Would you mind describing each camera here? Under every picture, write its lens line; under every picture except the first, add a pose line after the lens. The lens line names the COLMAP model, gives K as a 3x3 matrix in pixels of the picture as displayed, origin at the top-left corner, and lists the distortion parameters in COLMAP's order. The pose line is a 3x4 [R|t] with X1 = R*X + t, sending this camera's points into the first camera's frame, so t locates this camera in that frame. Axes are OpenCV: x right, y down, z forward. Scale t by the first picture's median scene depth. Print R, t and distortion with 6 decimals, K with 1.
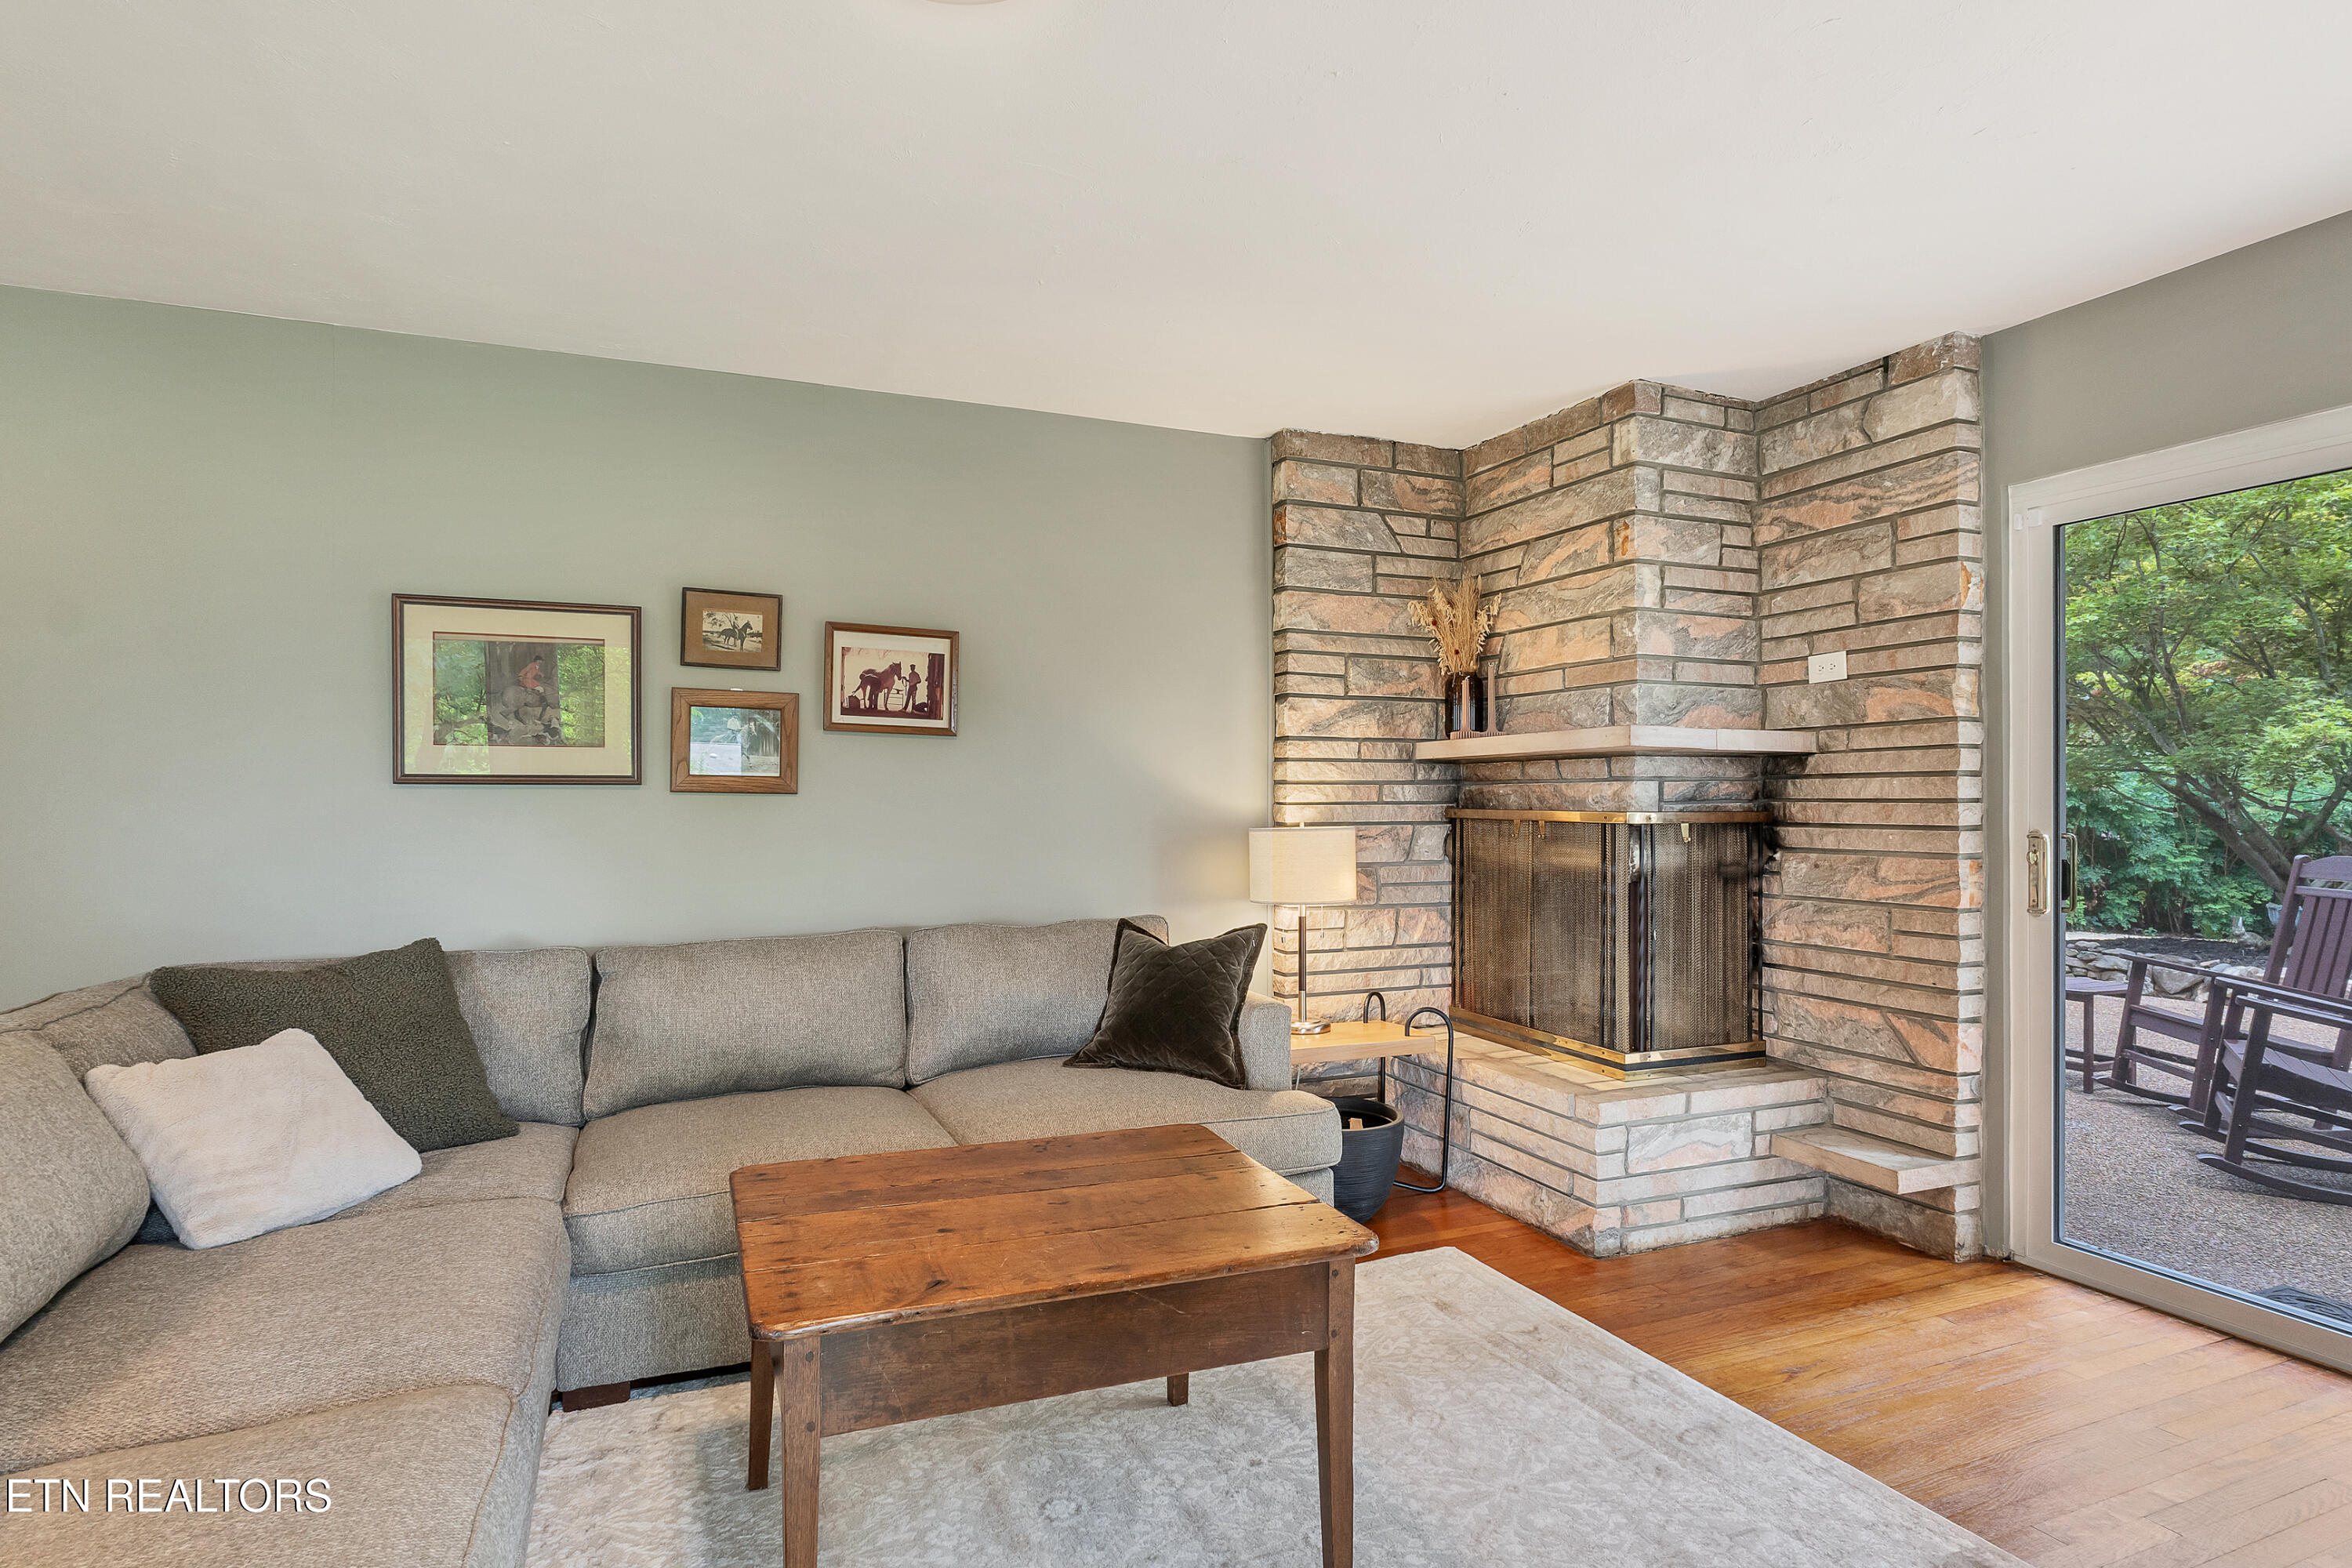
lens RADIAL K [[1234.4, 0, 1165.9], [0, 1234.4, 801.1], [0, 0, 1]] dist [-0.001525, -0.000575]
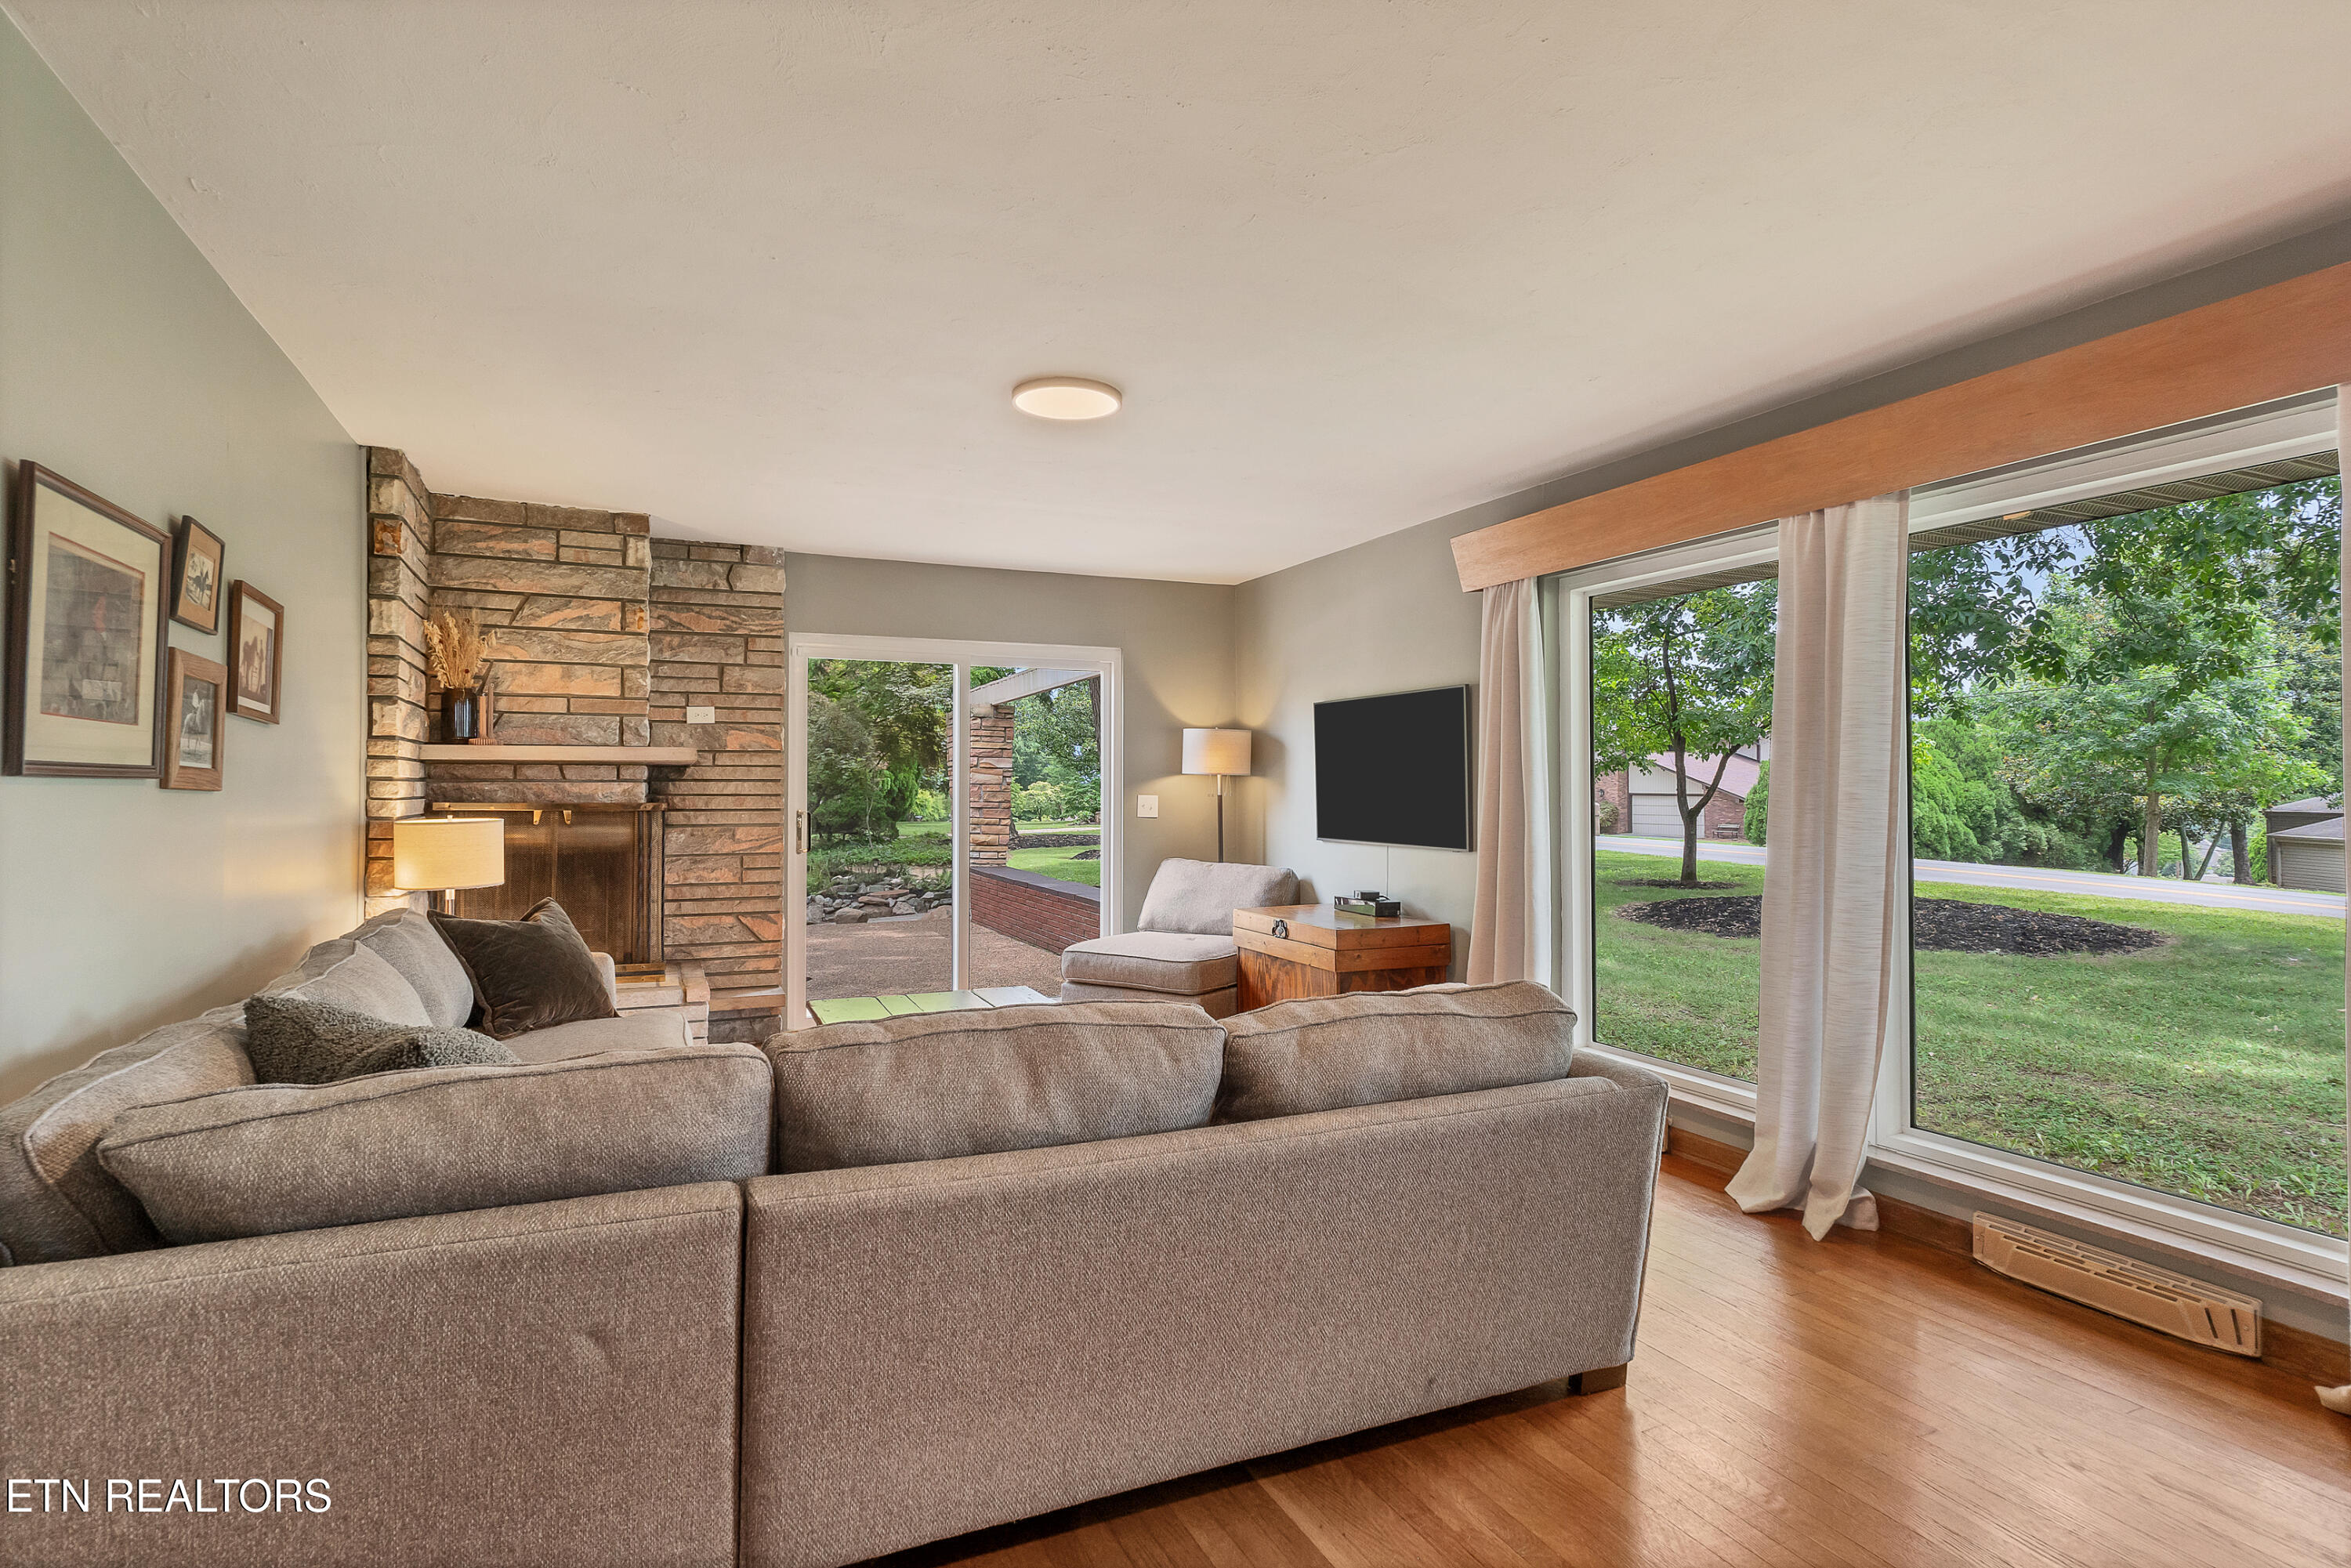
lens RADIAL K [[1198.4, 0, 1172.5], [0, 1198.4, 769.8], [0, 0, 1]] dist [0.001017, -0.000908]
pose [[-0.026070, 0.017933, 0.999499, -1.087601], [-0.000418, 0.999839, -0.017950, -0.005919], [-0.999660, -0.000886, -0.026058, 0.404680]]
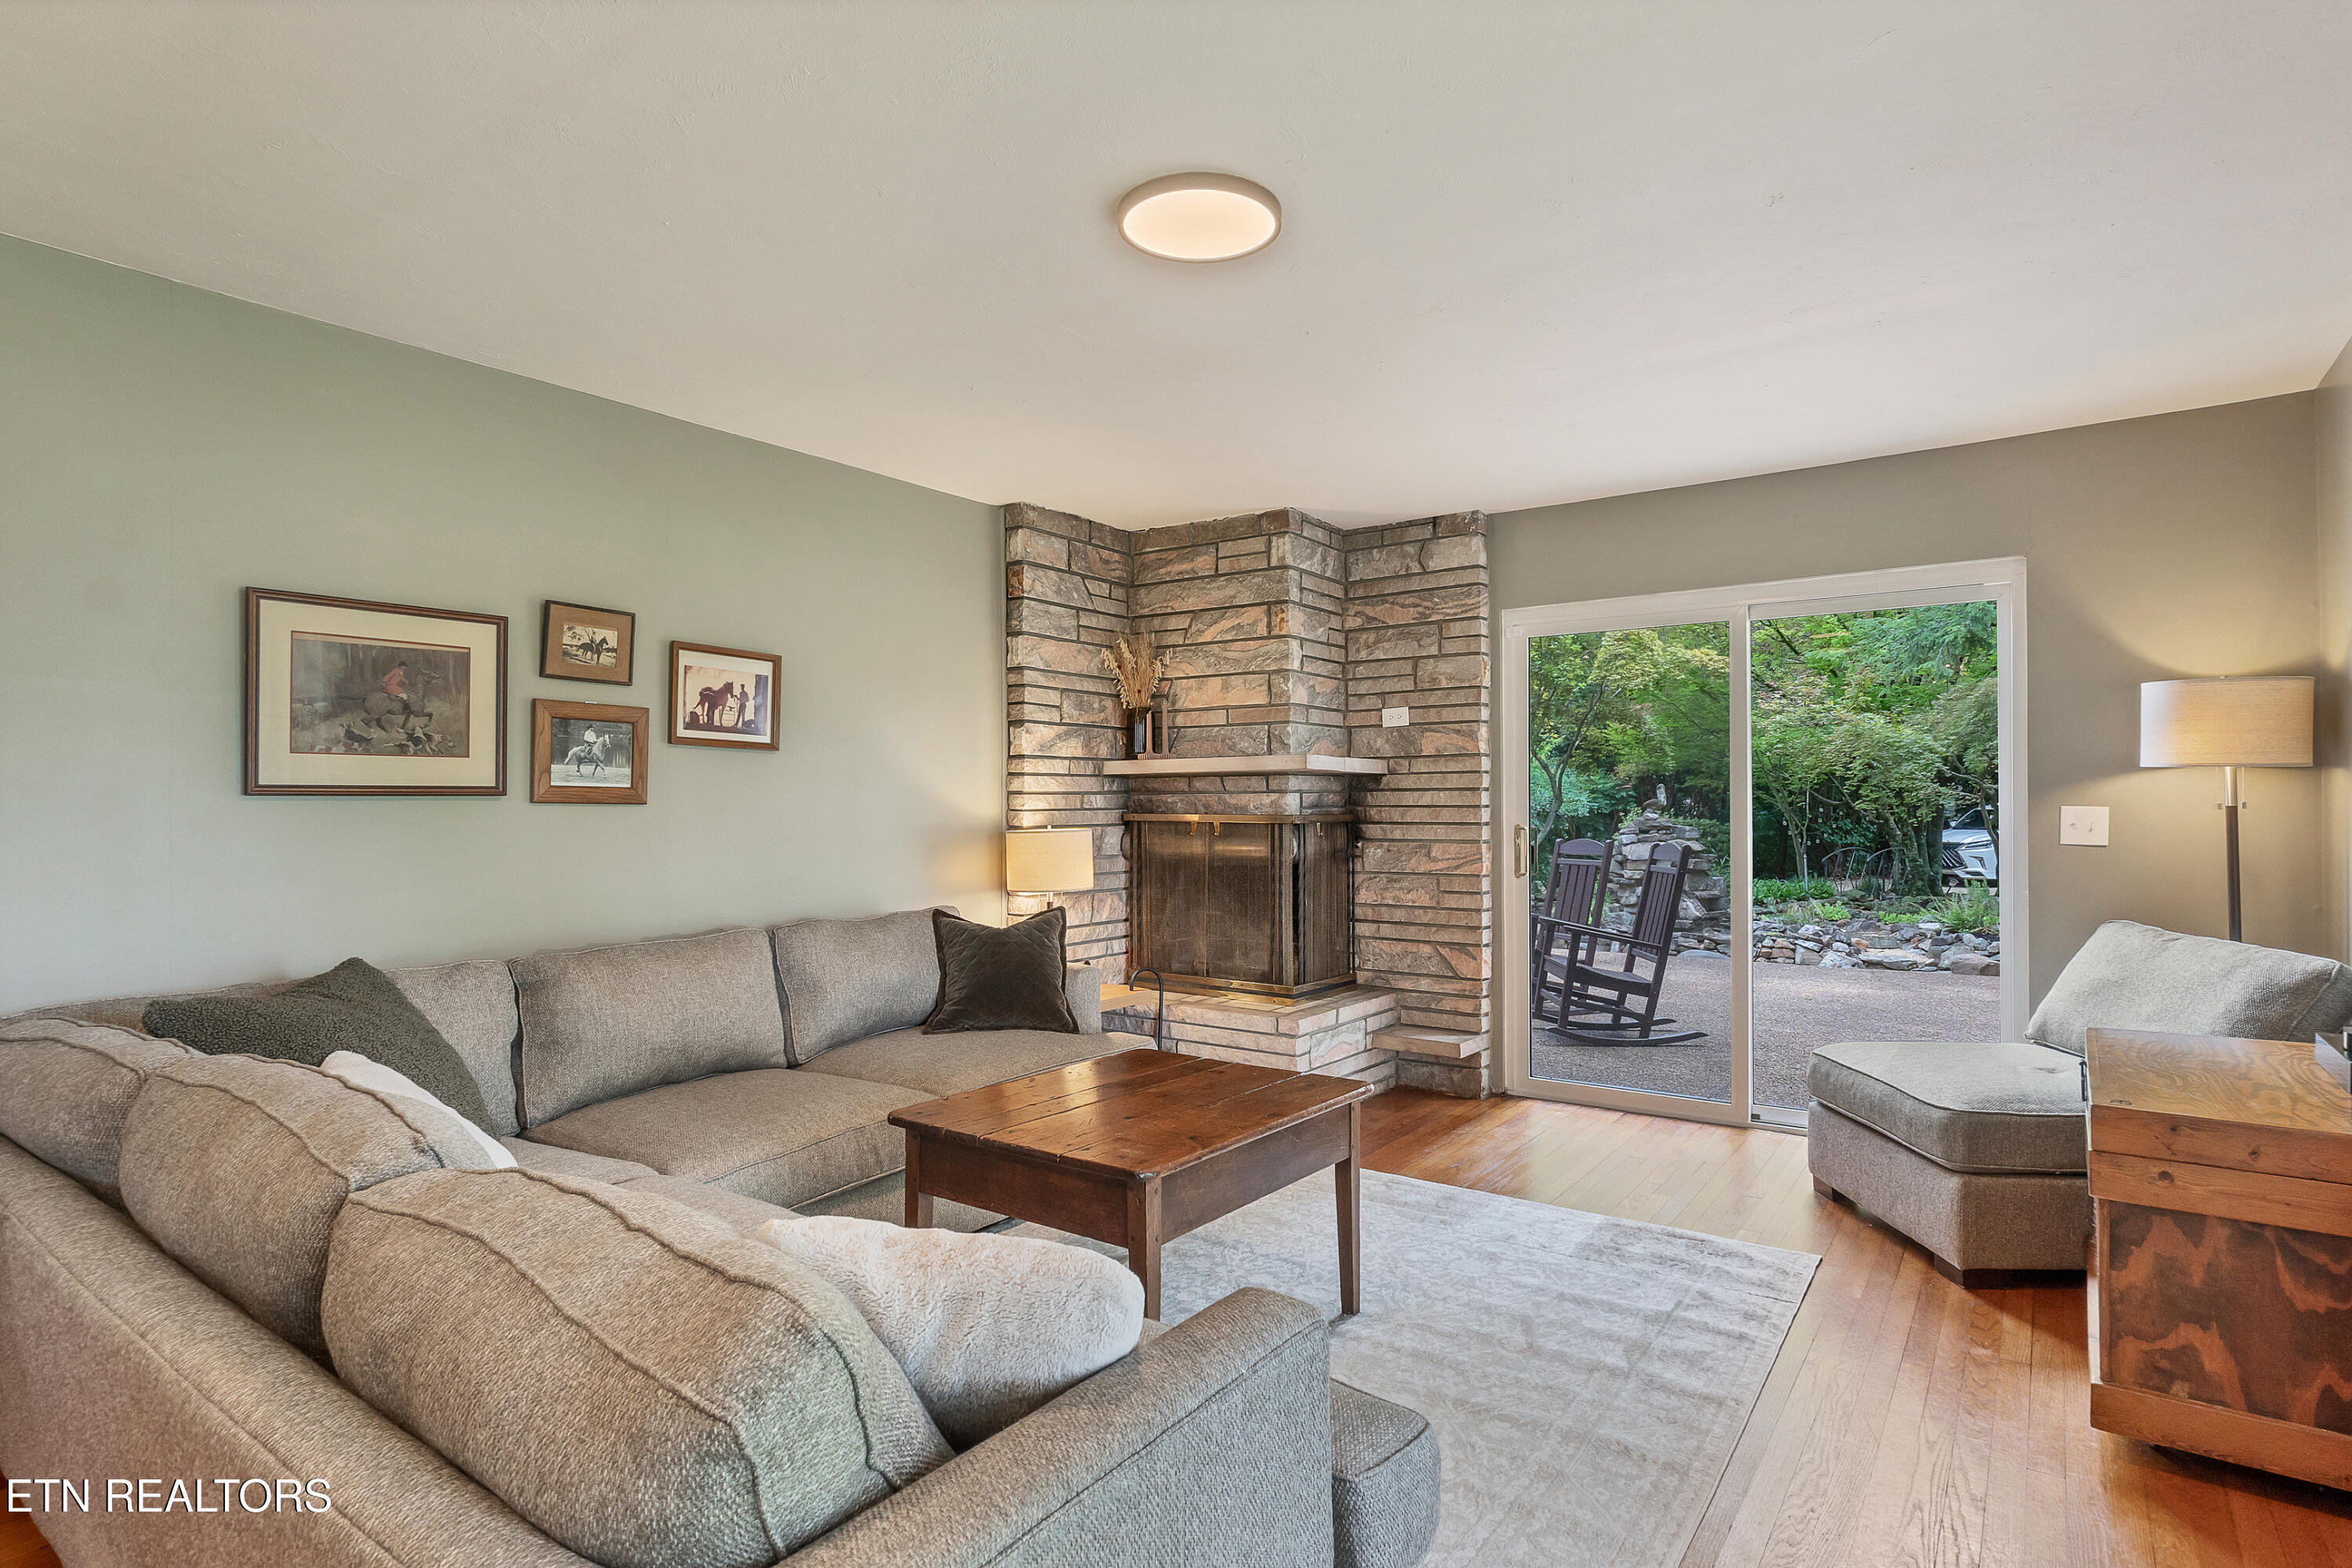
lens RADIAL K [[1212.9, 0, 1176.2], [0, 1212.9, 795.6], [0, 0, 1]] dist [0.000011, -0.000422]
pose [[0.852765, 0.000570, 0.522294, -0.452285], [0.003160, 0.999975, -0.006252, -0.005280], [-0.522285, 0.006982, 0.852743, -0.109134]]
